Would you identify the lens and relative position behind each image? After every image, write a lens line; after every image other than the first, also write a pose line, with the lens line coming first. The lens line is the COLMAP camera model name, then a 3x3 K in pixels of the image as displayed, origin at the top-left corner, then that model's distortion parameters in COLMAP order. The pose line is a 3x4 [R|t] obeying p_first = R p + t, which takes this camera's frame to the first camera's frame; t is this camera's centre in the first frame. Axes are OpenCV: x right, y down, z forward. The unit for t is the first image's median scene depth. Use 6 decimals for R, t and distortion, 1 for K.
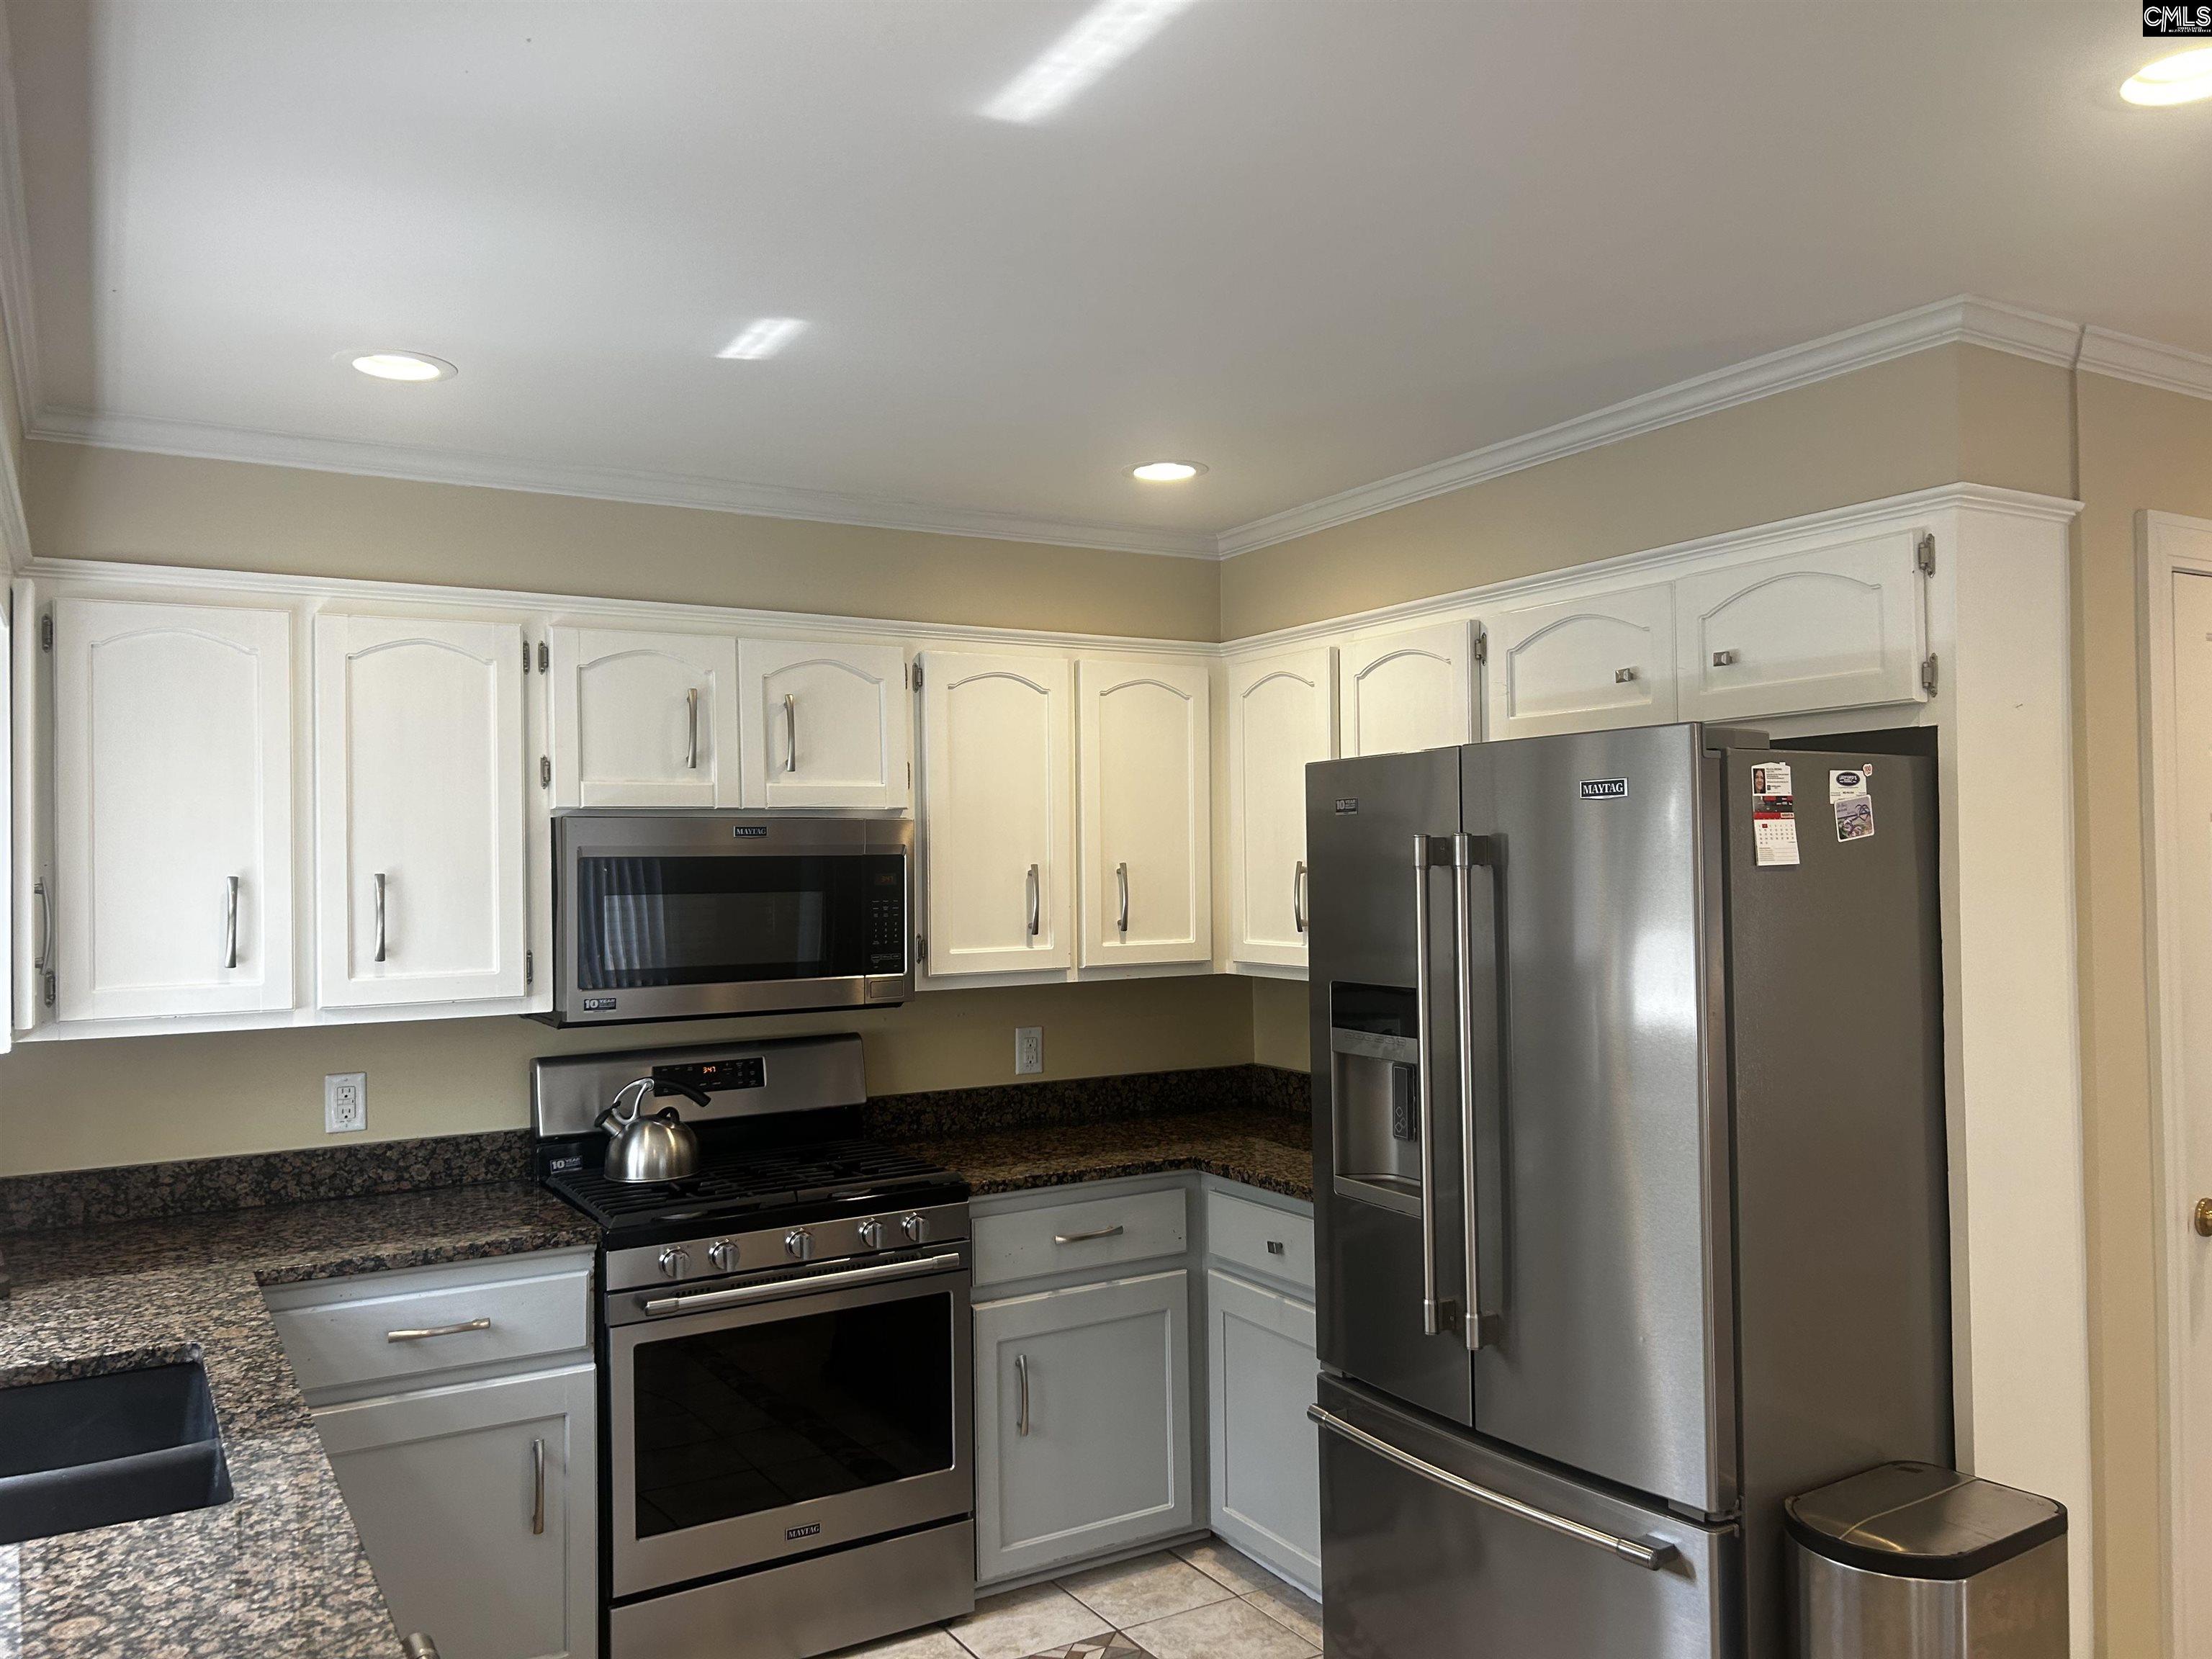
lens RADIAL K [[1674.0, 0, 1110.5], [0, 1674.0, 839.4], [0, 0, 1]] dist [0.078496, -0.103179]
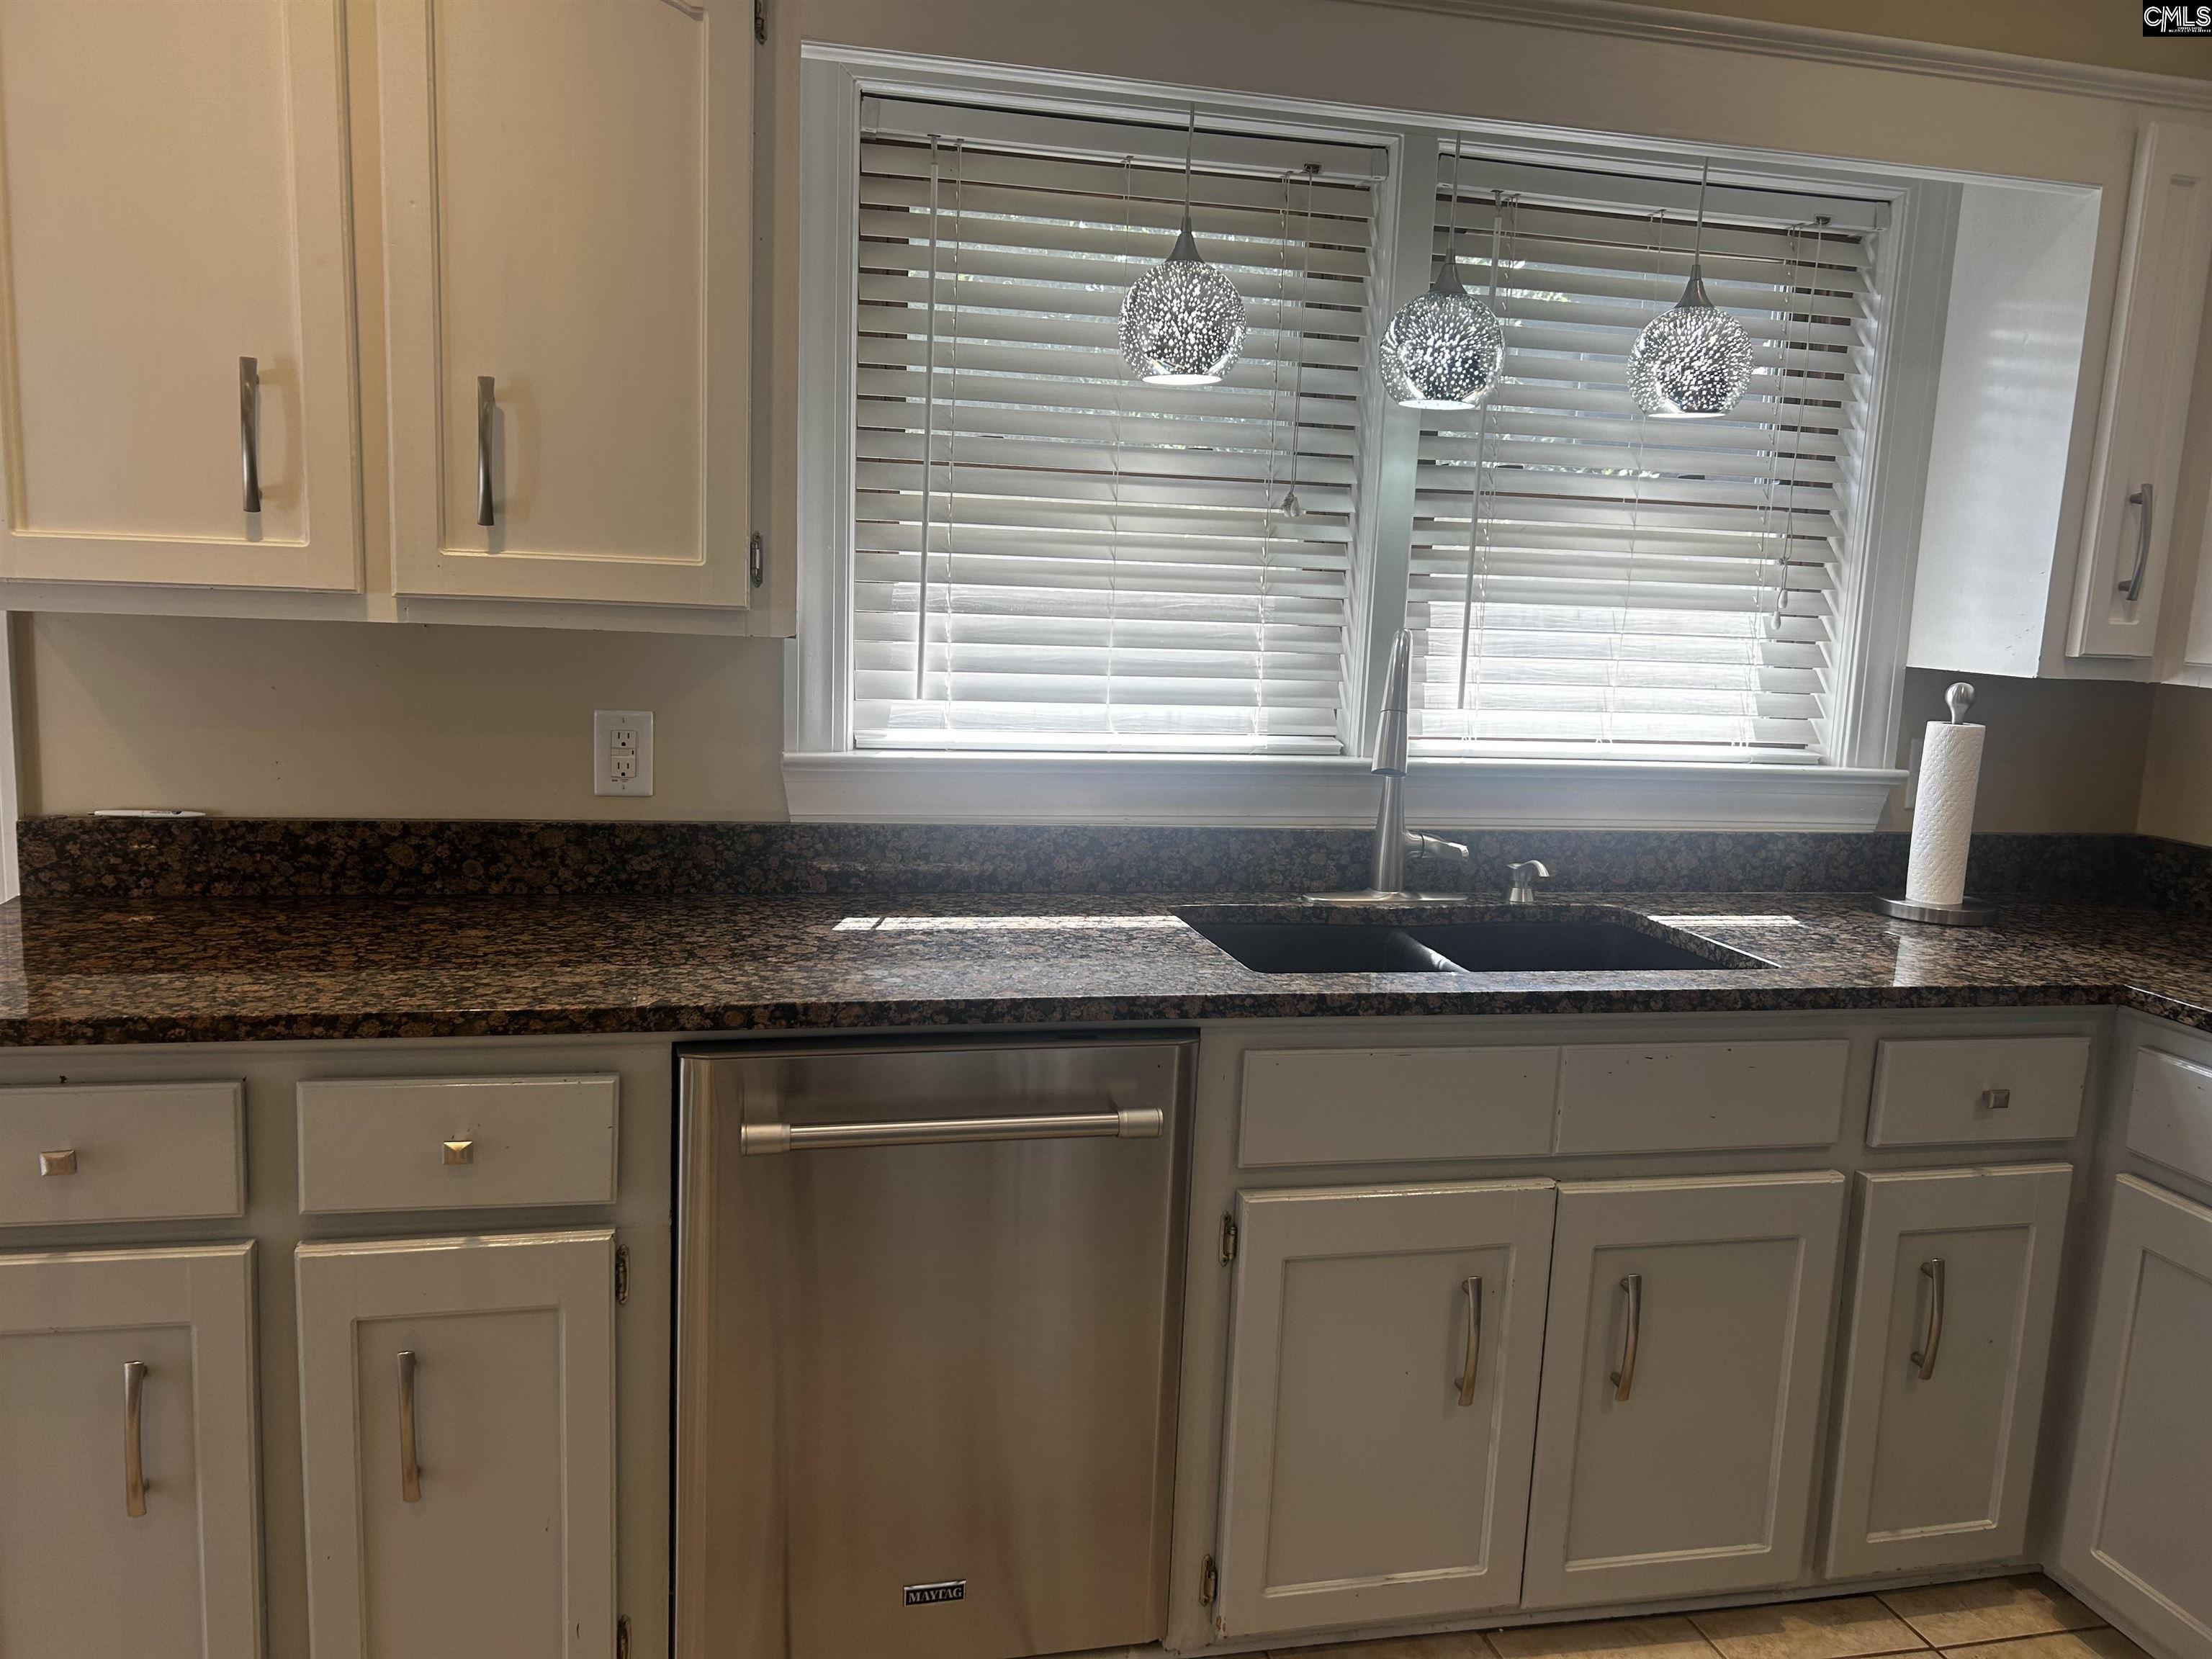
lens RADIAL K [[1674.0, 0, 1110.5], [0, 1674.0, 839.4], [0, 0, 1]] dist [0.078496, -0.103179]
pose [[-0.301910, 0.151934, -0.941152, 0.300978], [-0.025619, 0.985569, 0.167323, 0.056404], [0.952992, 0.074628, -0.293660, 0.638666]]
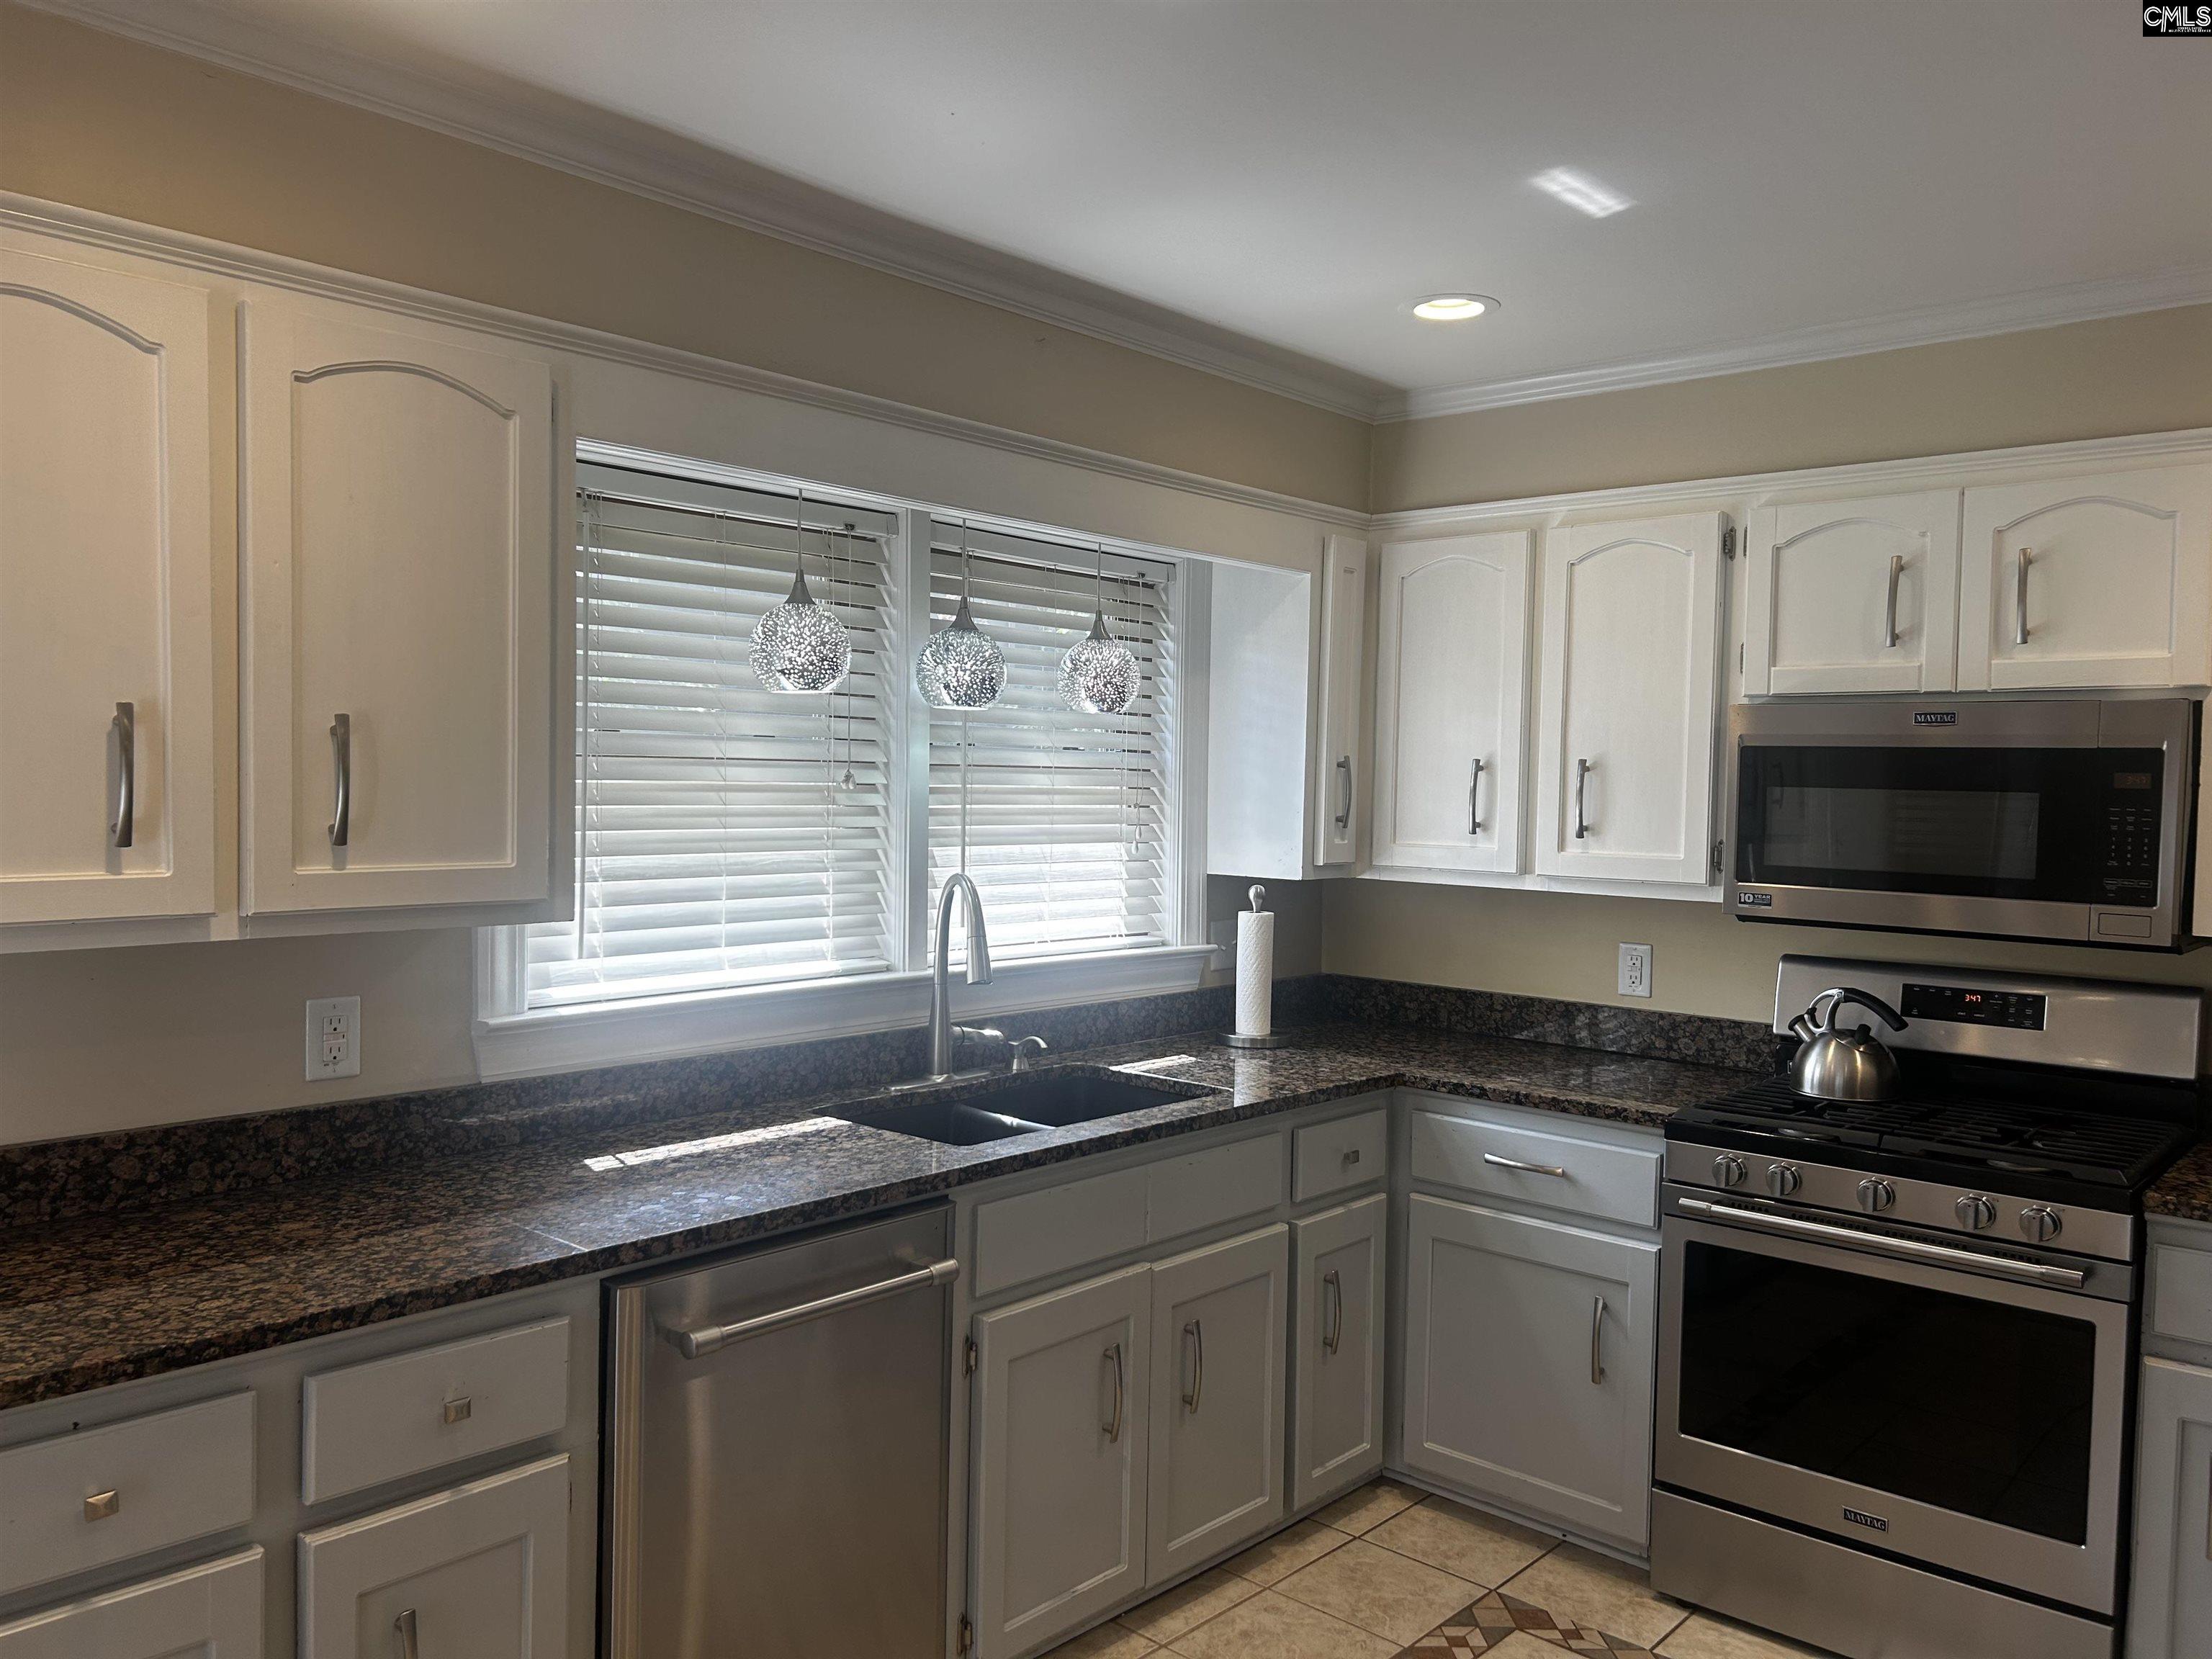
lens RADIAL K [[1674.0, 0, 1110.5], [0, 1674.0, 839.4], [0, 0, 1]] dist [0.078496, -0.103179]
pose [[0.298083, 0.057590, -0.952801, 0.492656], [-0.011148, 0.998320, 0.056853, 0.012567], [0.954475, -0.006325, 0.298224, 0.353349]]
